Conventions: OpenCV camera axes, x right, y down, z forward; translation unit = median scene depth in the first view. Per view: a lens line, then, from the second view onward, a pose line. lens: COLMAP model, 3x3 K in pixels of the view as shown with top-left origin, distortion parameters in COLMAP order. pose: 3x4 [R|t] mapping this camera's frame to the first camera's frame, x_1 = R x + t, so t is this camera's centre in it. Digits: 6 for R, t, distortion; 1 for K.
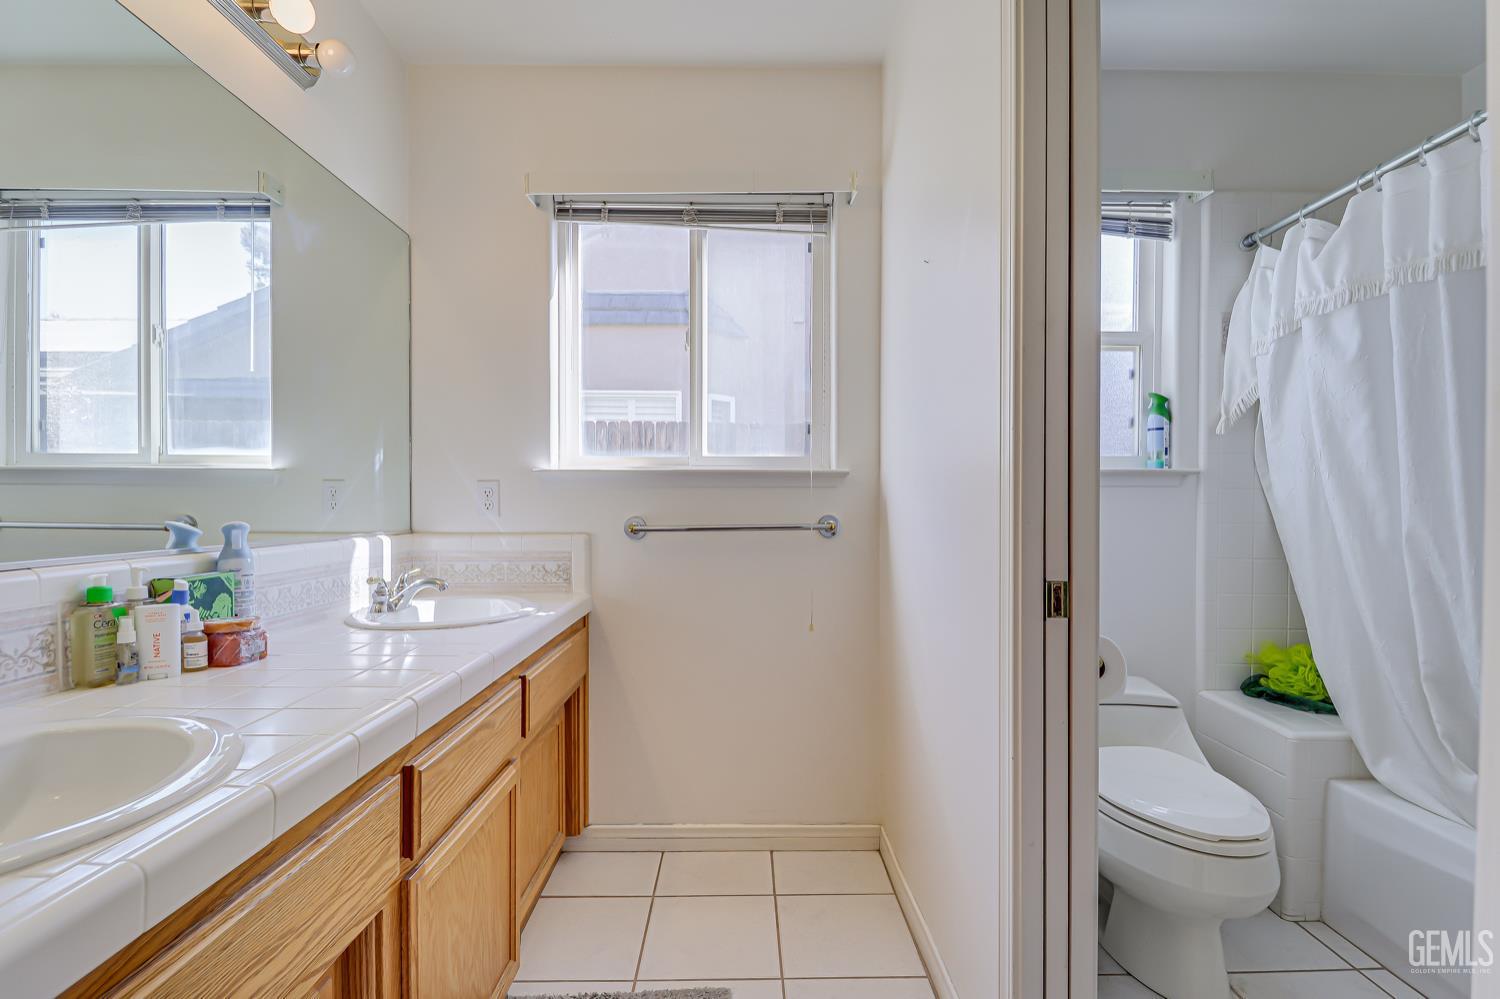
lens RADIAL K [[716.5, 0, 754.7], [0, 716.5, 514.5], [0, 0, 1]] dist [0.001206, -0.006908]
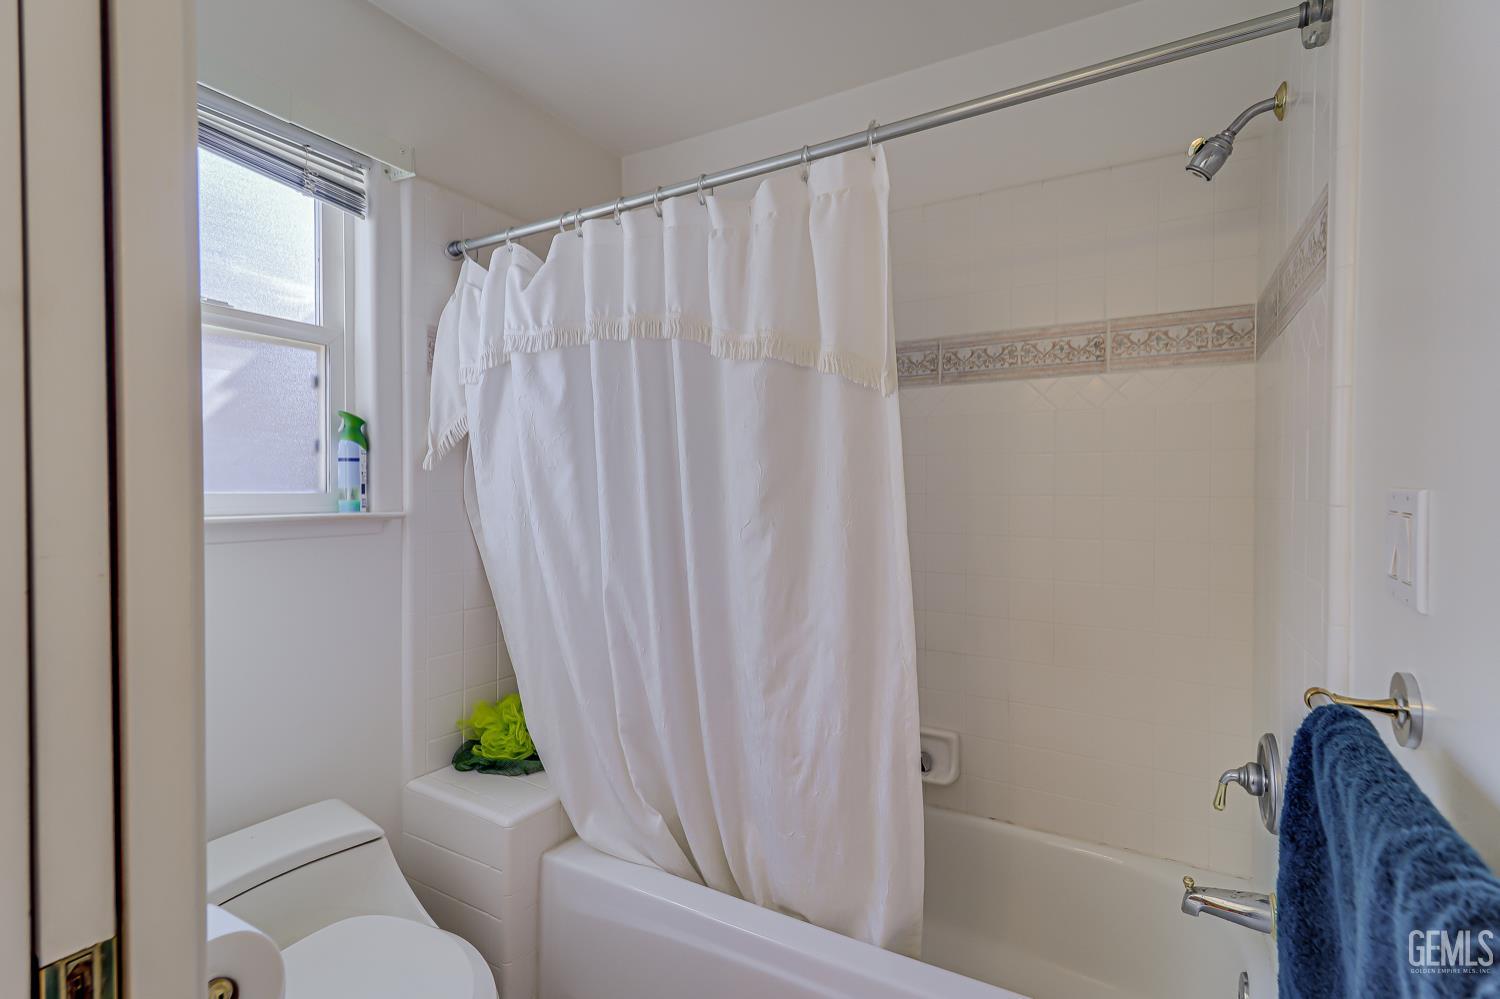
lens RADIAL K [[687.7, 0, 750.0], [0, 687.7, 499.5], [0, 0, 1]] dist [0.026094, -0.000115]
pose [[0.518512, -0.016099, 0.854919, 0.158564], [0.005848, 0.999866, 0.015281, -0.092908], [-0.855051, -0.002924, 0.518536, 0.267222]]
